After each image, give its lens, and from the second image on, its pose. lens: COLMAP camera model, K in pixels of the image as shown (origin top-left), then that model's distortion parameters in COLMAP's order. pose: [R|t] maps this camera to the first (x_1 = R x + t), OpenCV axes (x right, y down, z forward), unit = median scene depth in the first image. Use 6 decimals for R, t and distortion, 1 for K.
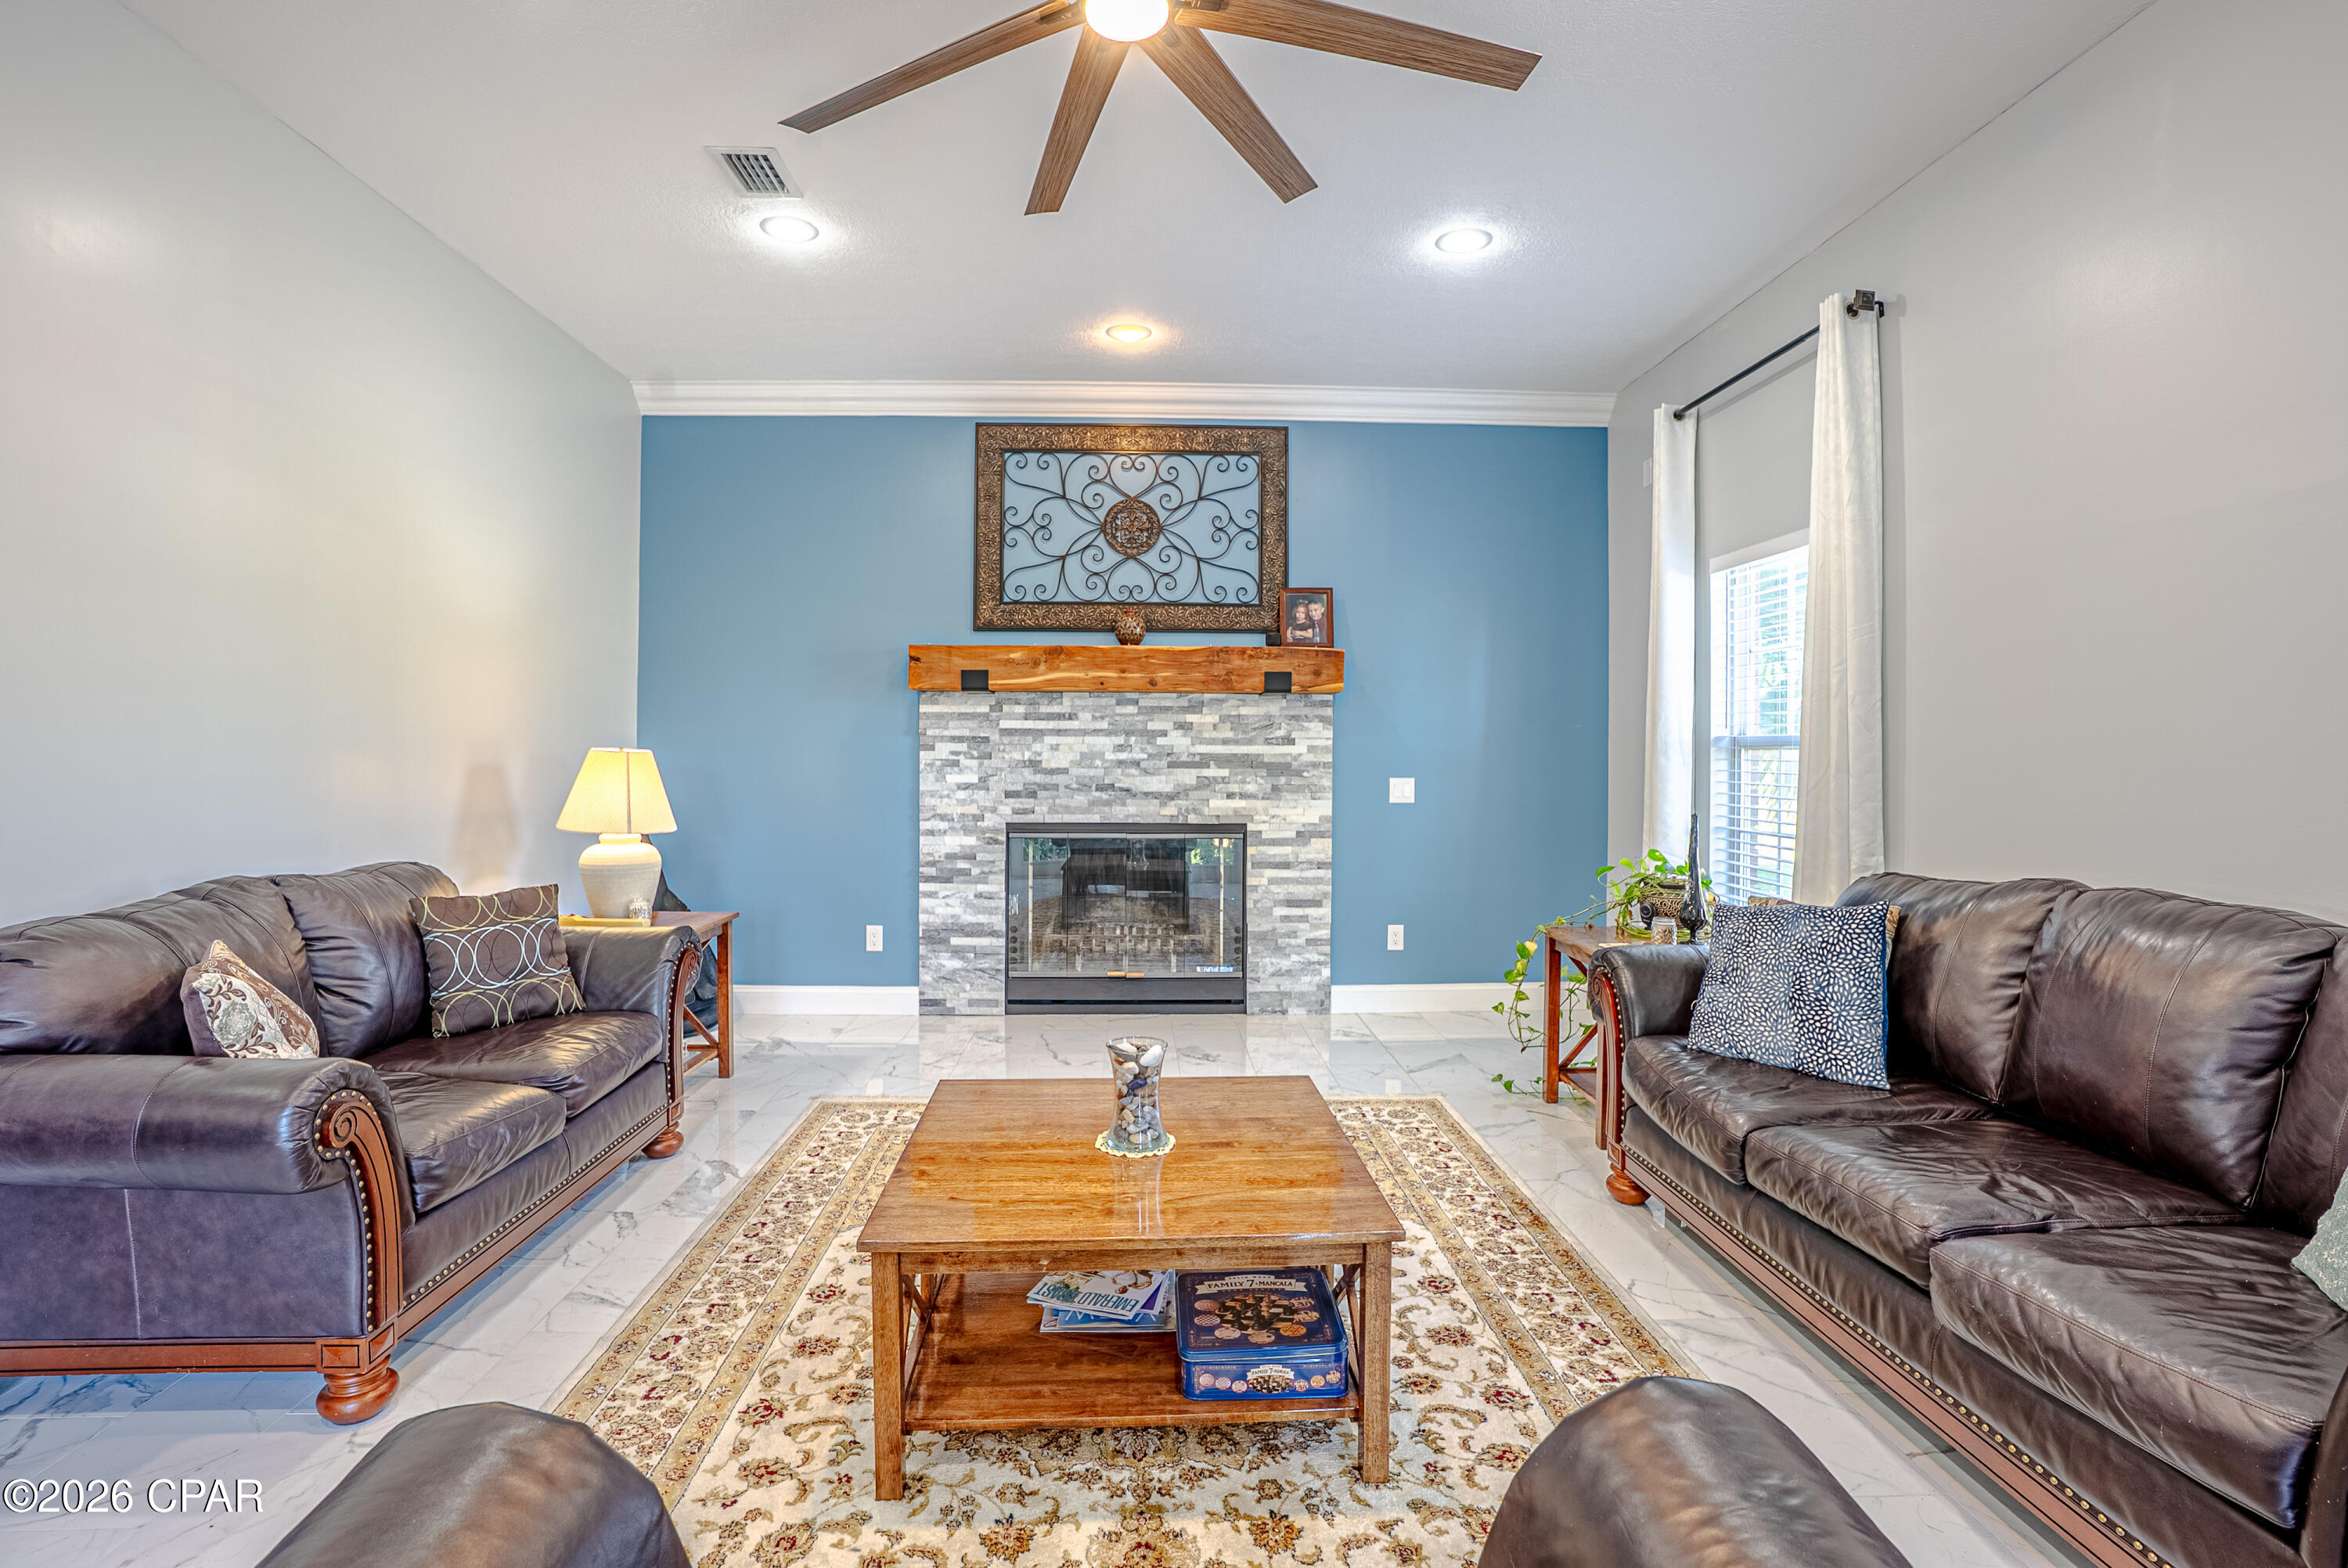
lens RADIAL K [[1101.2, 0, 1162.9], [0, 1101.2, 769.7], [0, 0, 1]] dist [-0.048158, 0.011611]
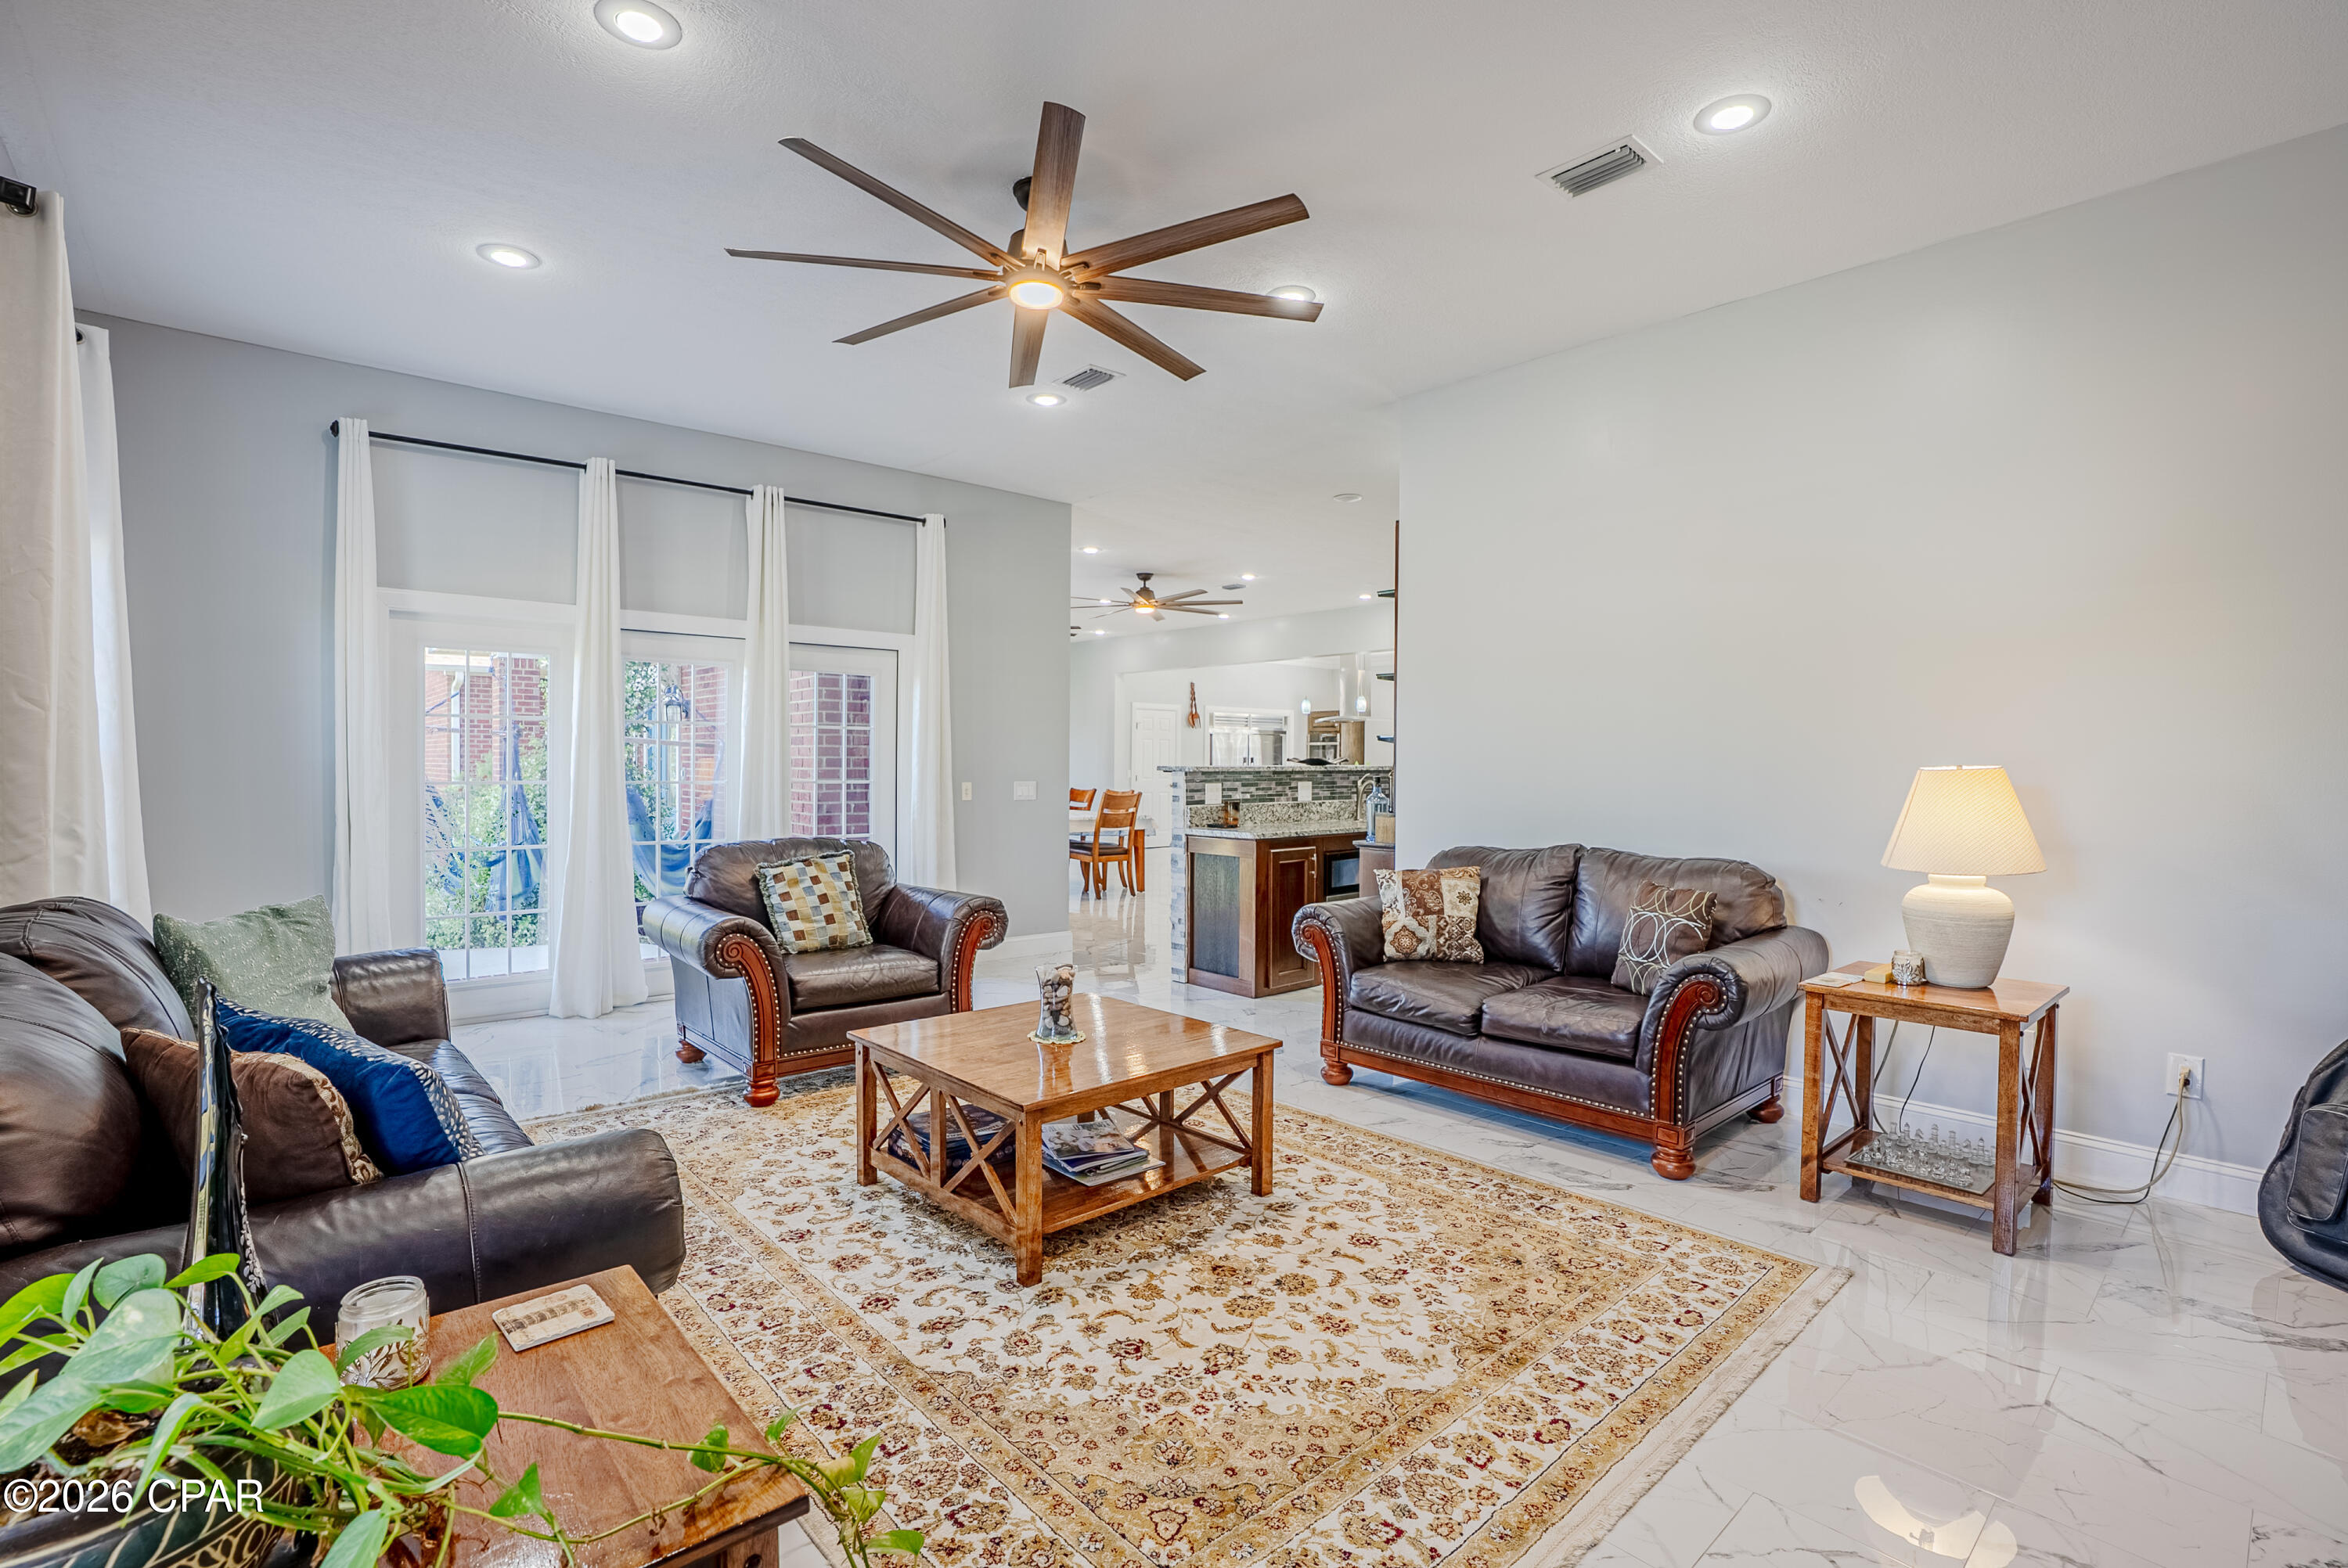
lens RADIAL K [[1101.2, 0, 1181.4], [0, 1101.2, 777.7], [0, 0, 1]] dist [-0.048158, 0.011611]
pose [[-0.764759, -0.003913, -0.644305, 0.666820], [-0.013819, 0.999851, 0.010331, -0.013012], [0.644169, 0.016804, -0.764699, 1.888760]]
